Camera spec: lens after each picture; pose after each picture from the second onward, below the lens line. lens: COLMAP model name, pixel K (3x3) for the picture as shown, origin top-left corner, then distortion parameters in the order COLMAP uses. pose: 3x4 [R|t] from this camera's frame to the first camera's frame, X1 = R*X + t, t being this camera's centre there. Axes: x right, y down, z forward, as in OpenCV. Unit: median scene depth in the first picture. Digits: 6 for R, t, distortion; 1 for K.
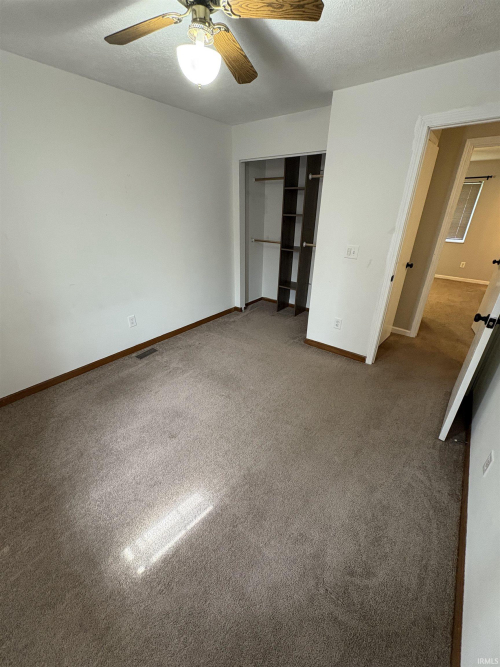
lens RADIAL K [[266.5, 0, 248.7], [0, 266.5, 333.0], [0, 0, 1]] dist [0.001649, 0.000135]
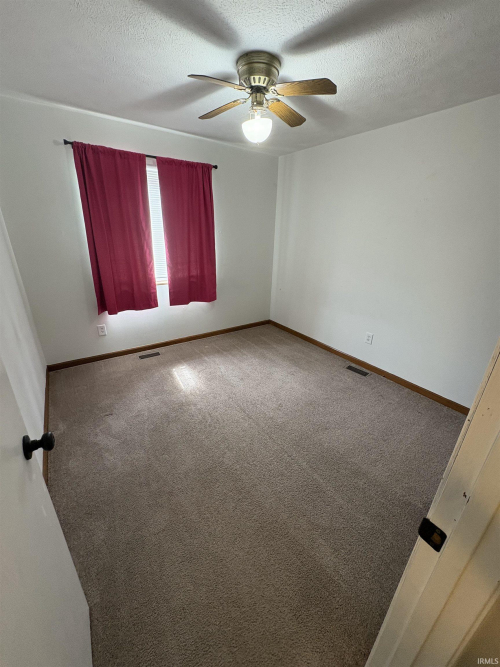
lens RADIAL K [[266.5, 0, 247.7], [0, 266.5, 332.8], [0, 0, 1]] dist [0.001649, 0.000135]
pose [[-0.265277, 0.351917, -0.897654, 0.691242], [-0.440767, 0.783770, 0.437526, -0.347043], [0.857527, 0.511722, -0.052803, 0.717680]]
